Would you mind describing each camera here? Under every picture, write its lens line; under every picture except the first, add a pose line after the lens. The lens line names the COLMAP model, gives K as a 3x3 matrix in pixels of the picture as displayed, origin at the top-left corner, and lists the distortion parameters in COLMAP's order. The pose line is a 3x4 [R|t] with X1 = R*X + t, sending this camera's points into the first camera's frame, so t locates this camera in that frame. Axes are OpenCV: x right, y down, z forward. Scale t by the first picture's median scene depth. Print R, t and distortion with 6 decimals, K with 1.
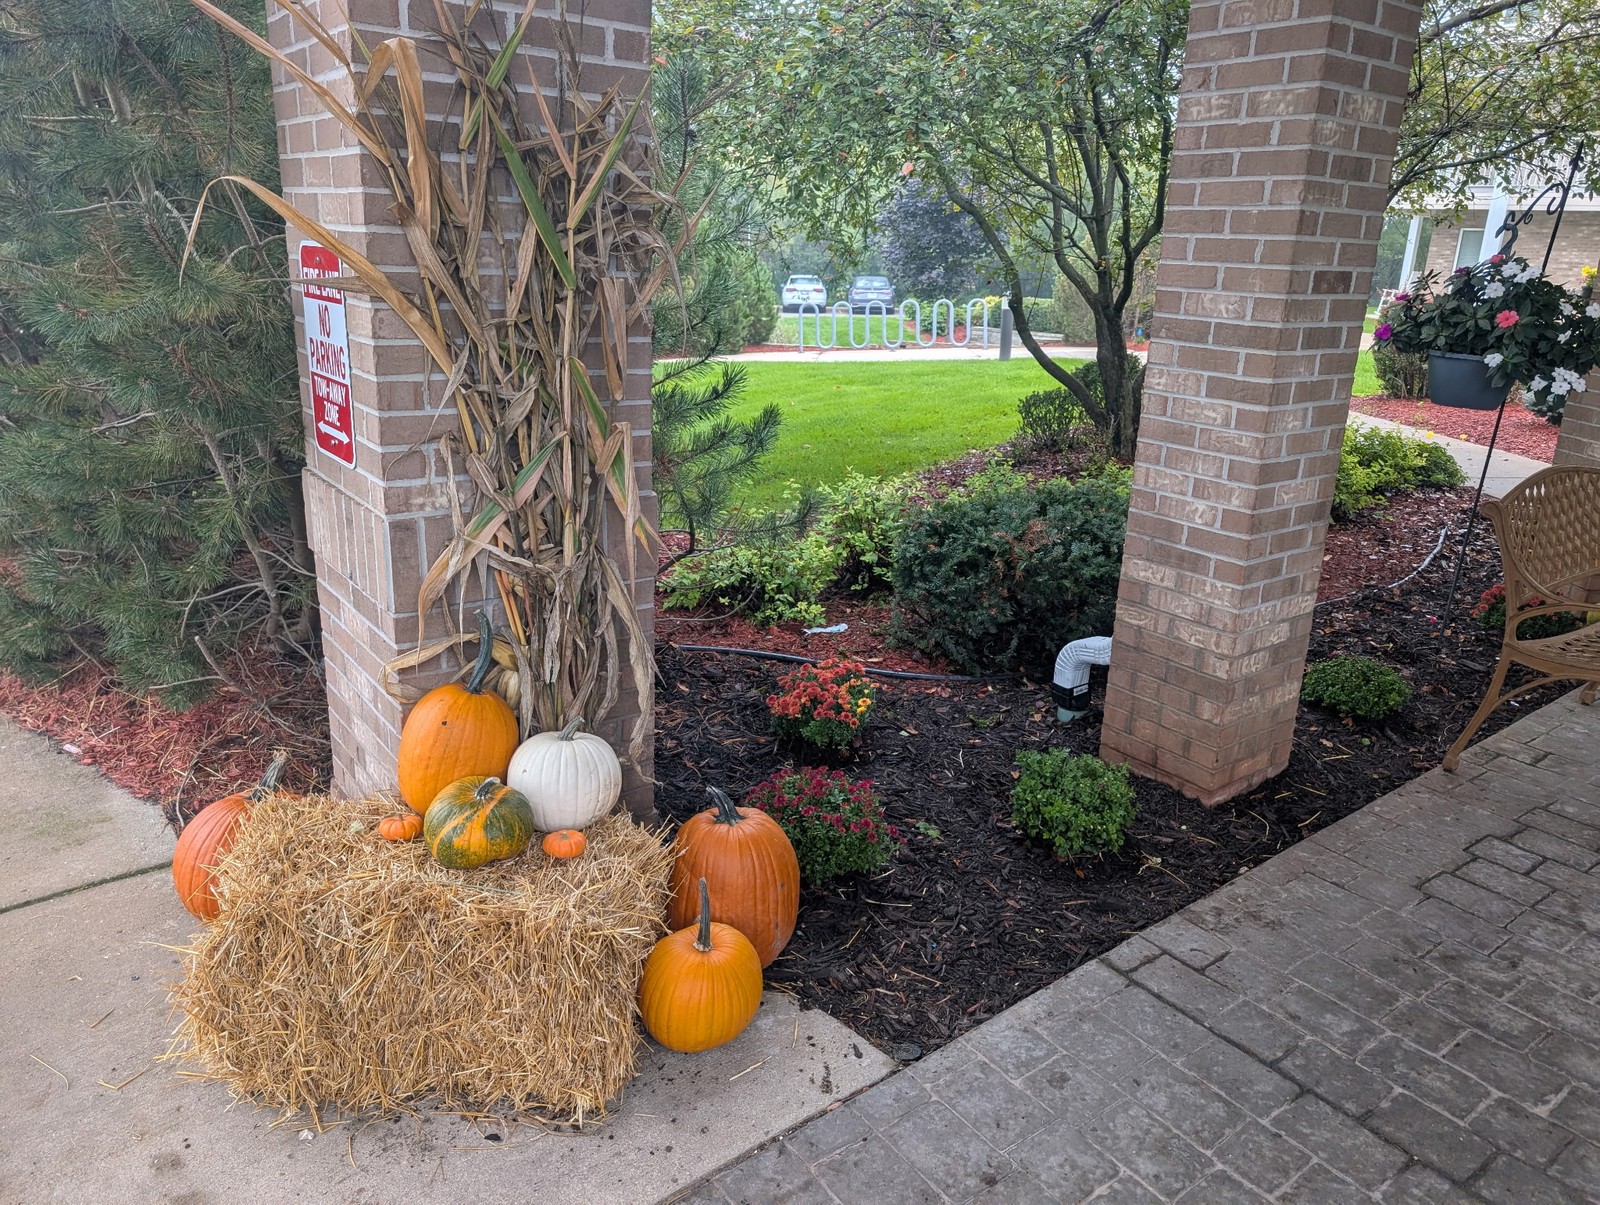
lens RADIAL K [[1150.9, 0, 806.2], [0, 1150.9, 606.9], [0, 0, 1]] dist [0.022435, -0.018265]
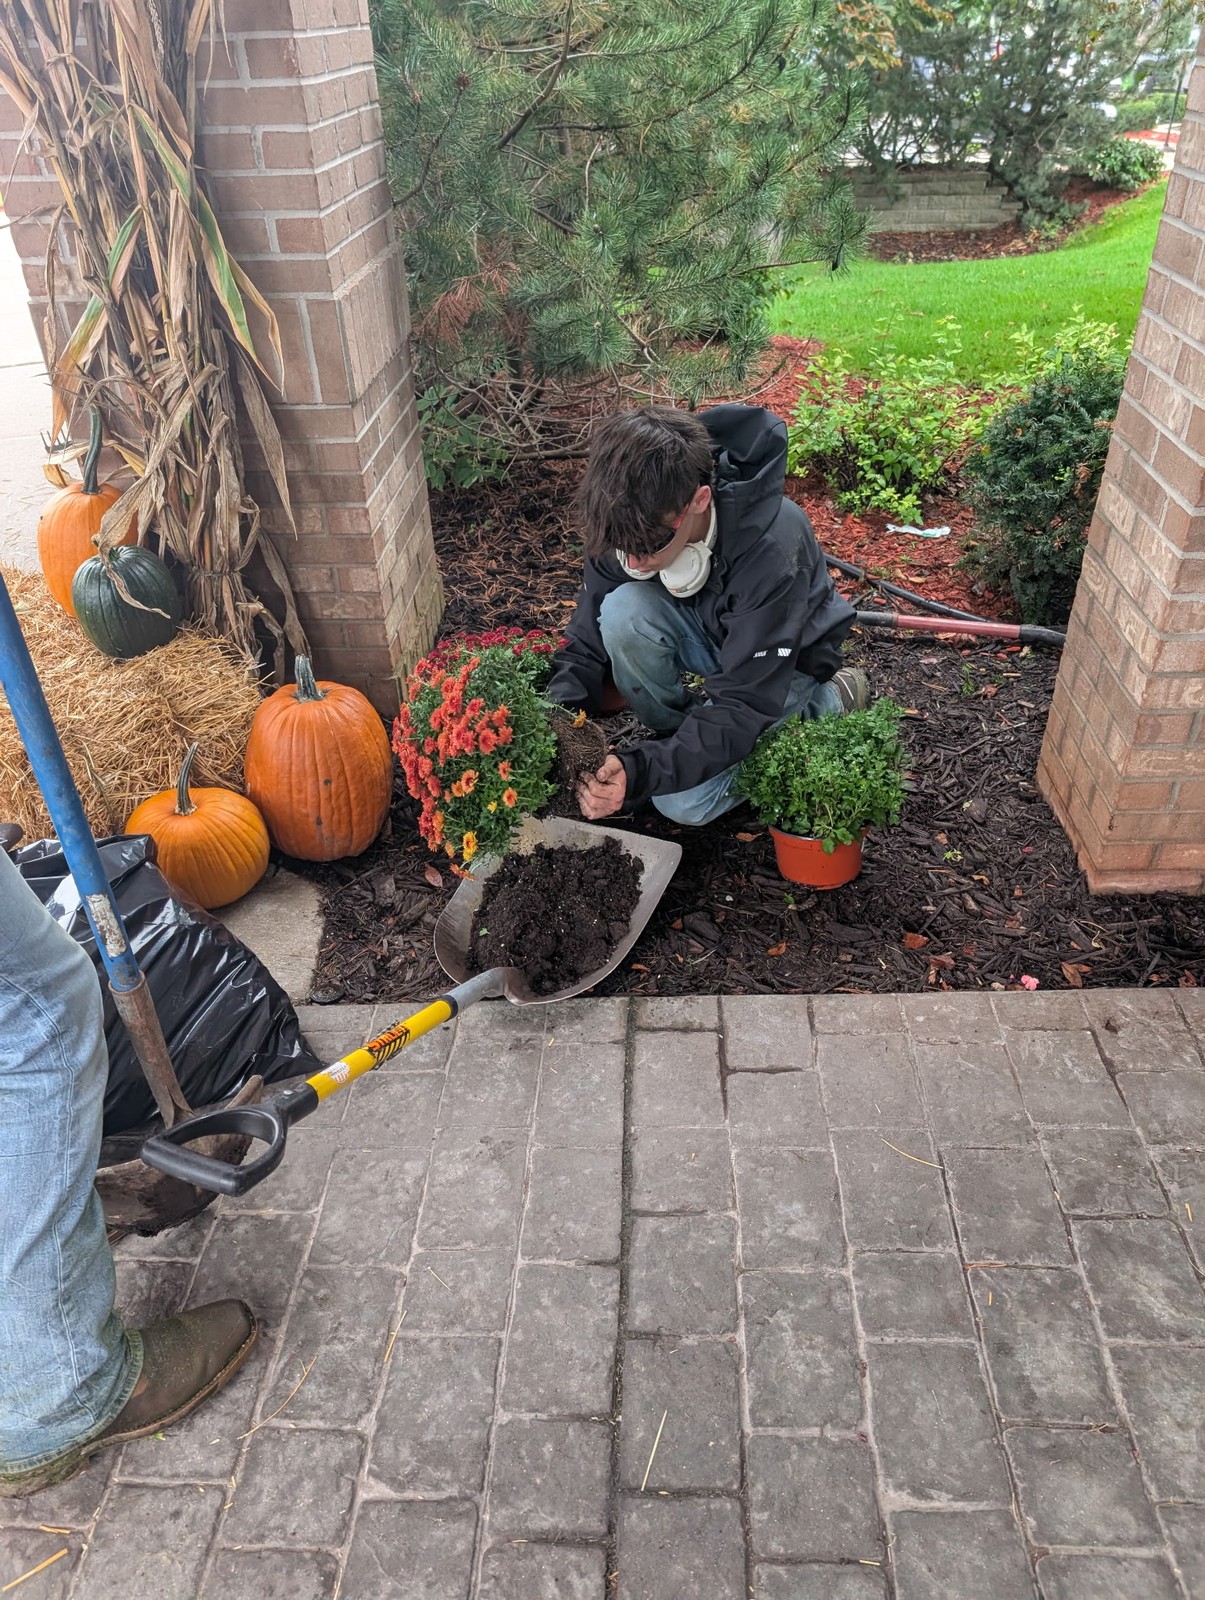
lens RADIAL K [[1150.9, 0, 607.4], [0, 1150.9, 813.7], [0, 0, 1]] dist [0.022435, -0.018265]
pose [[0.763613, 0.315620, -0.563275, 0.484765], [-0.137407, 0.931836, 0.335858, -0.047684], [0.630884, -0.179068, 0.754931, 0.338121]]
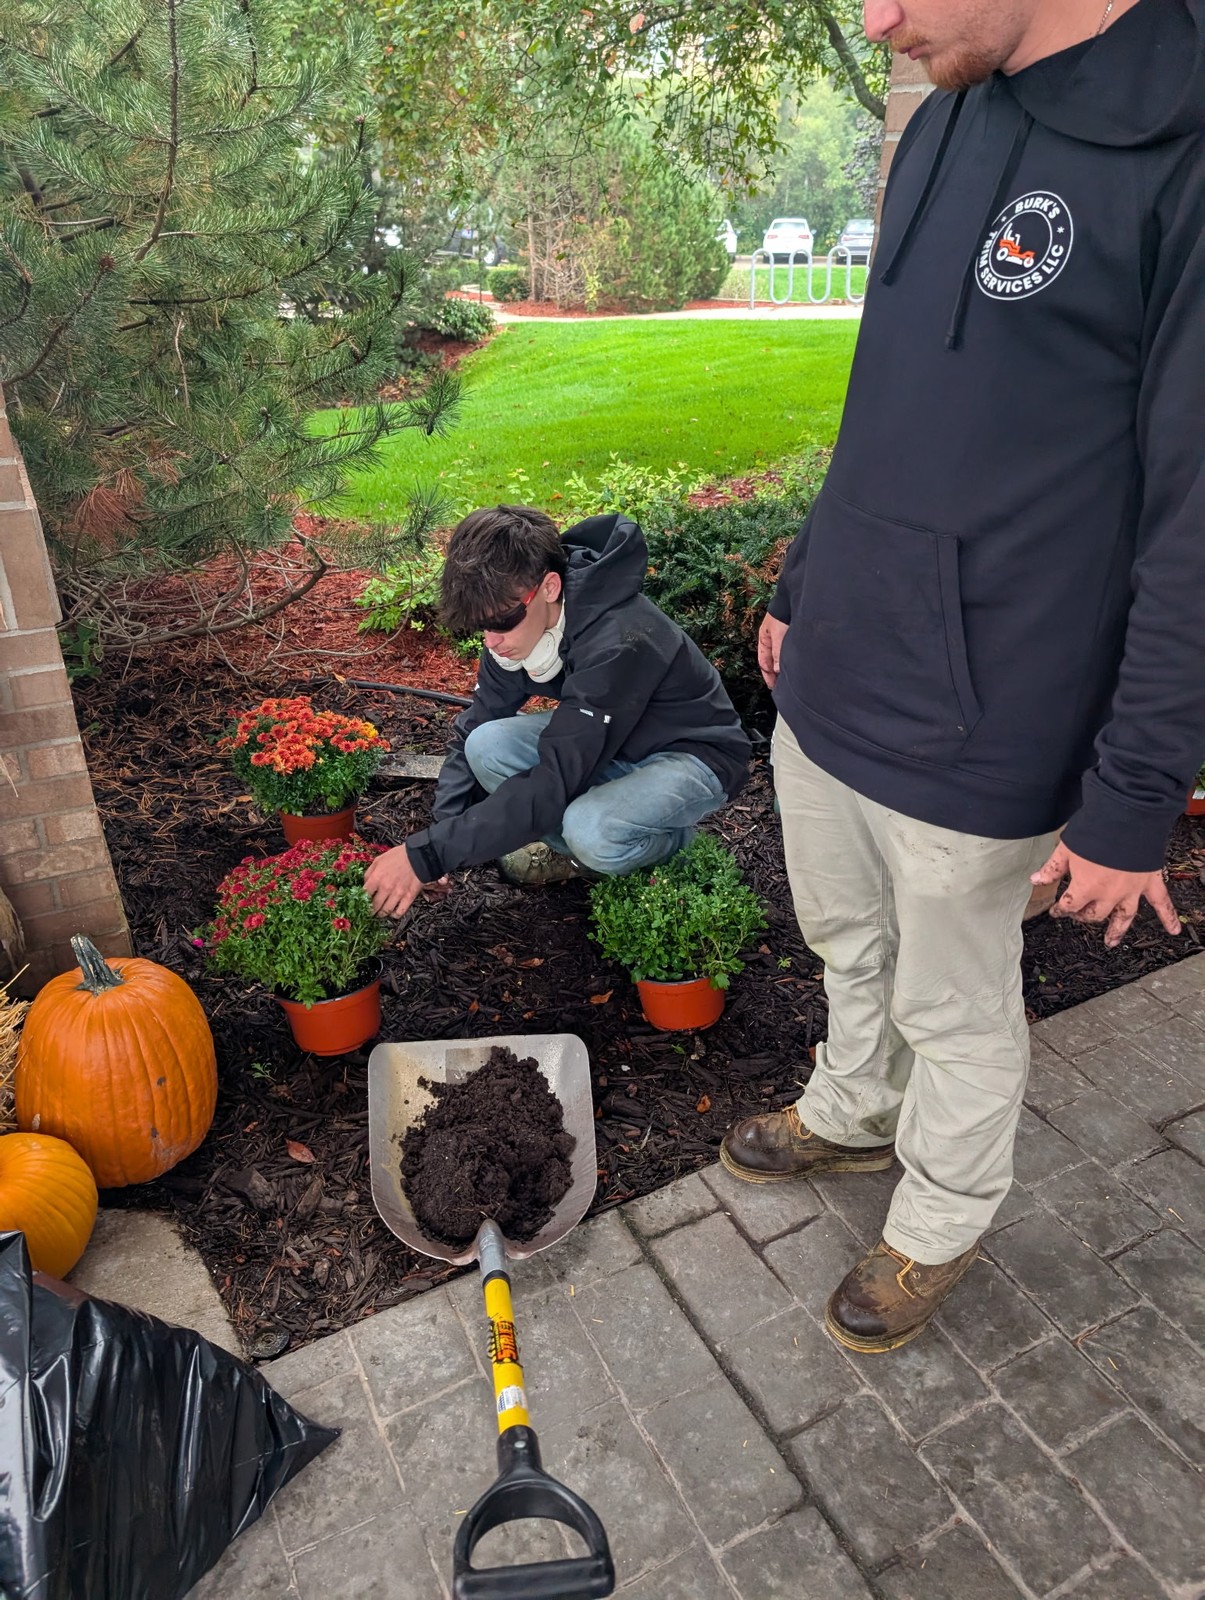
lens RADIAL K [[1150.9, 0, 608.7], [0, 1150.9, 792.0], [0, 0, 1]] dist [0.022435, -0.018265]
pose [[0.986493, 0.063228, -0.151111, 0.259207], [-0.035579, 0.983184, 0.179120, -0.054414], [0.159896, -0.171324, 0.972153, 0.276841]]
